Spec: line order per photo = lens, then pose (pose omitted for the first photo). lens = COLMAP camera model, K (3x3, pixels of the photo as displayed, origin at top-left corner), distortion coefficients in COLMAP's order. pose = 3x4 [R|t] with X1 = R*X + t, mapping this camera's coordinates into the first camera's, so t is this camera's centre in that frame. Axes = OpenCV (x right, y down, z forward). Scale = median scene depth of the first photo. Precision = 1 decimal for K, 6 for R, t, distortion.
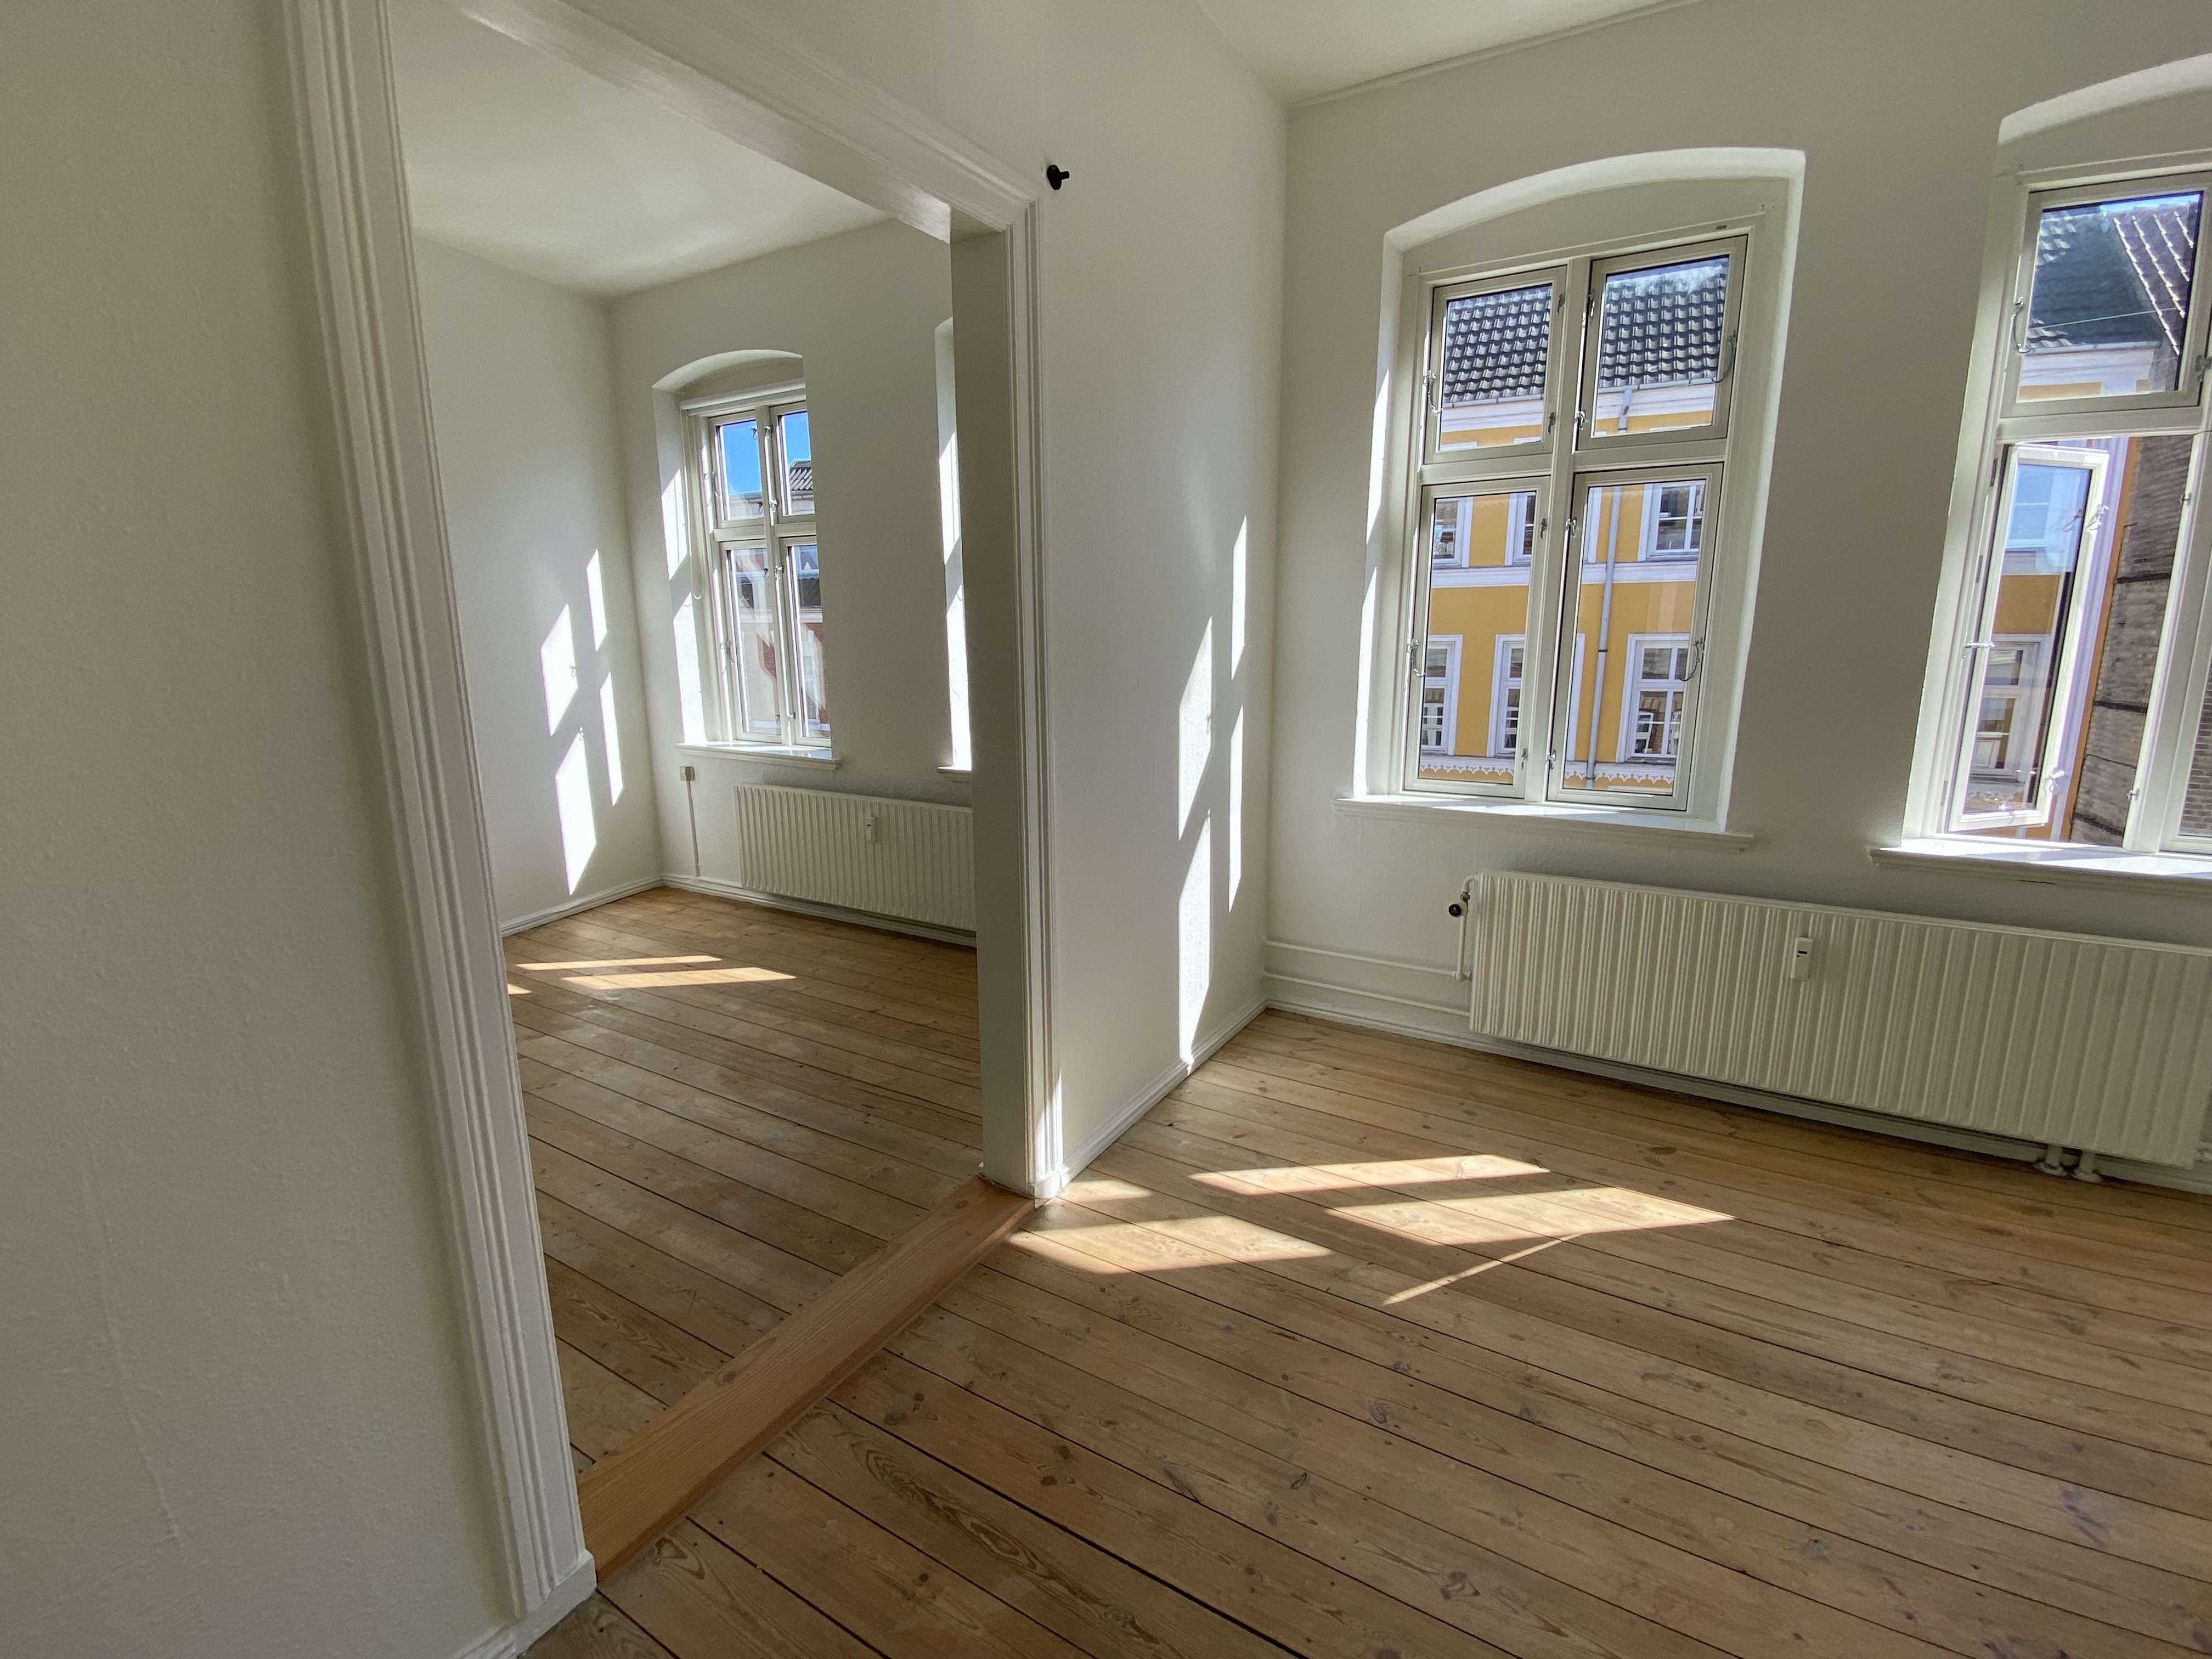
lens RADIAL K [[982.1, 0, 1115.2], [0, 982.1, 817.1], [0, 0, 1]] dist [0.027826, -0.024020]
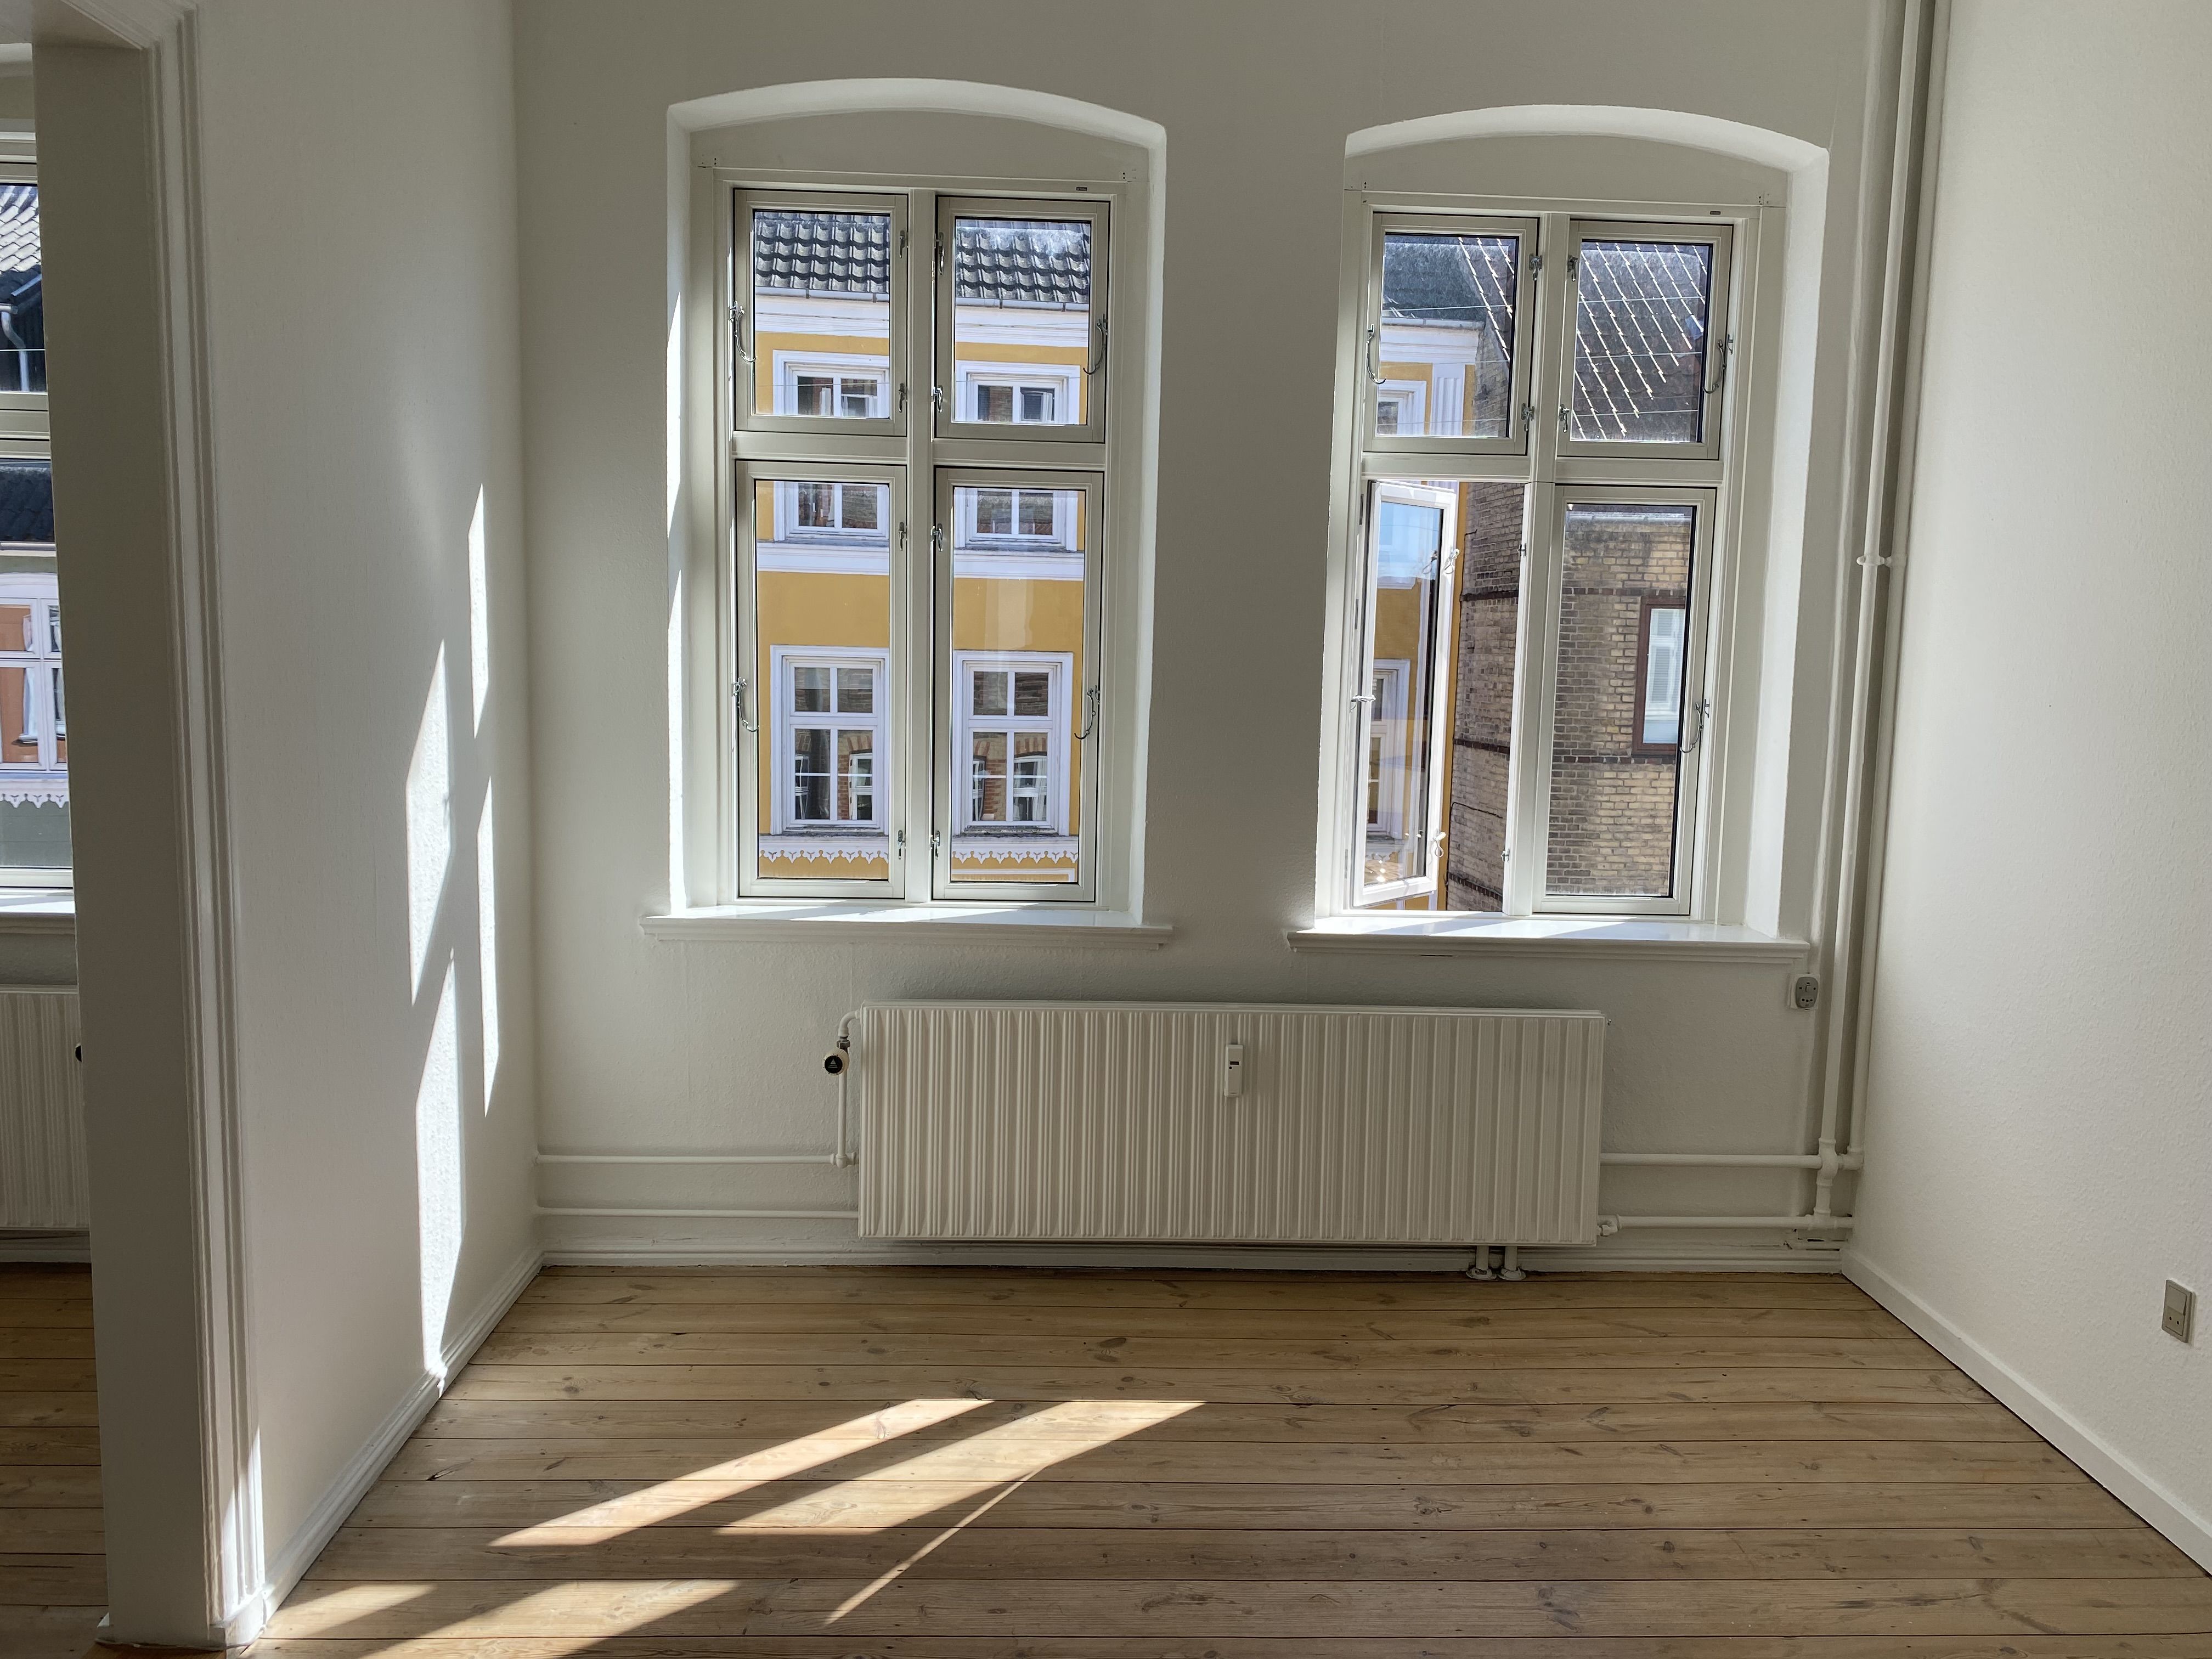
lens RADIAL K [[1701.7, 0, 1099.1], [0, 1701.7, 795.1], [0, 0, 1]] dist [0.105409, -0.109819]
pose [[0.838409, -0.030526, 0.544186, -0.172417], [0.078224, 0.994833, -0.064714, -0.002990], [-0.539399, 0.096825, 0.836465, -0.157402]]
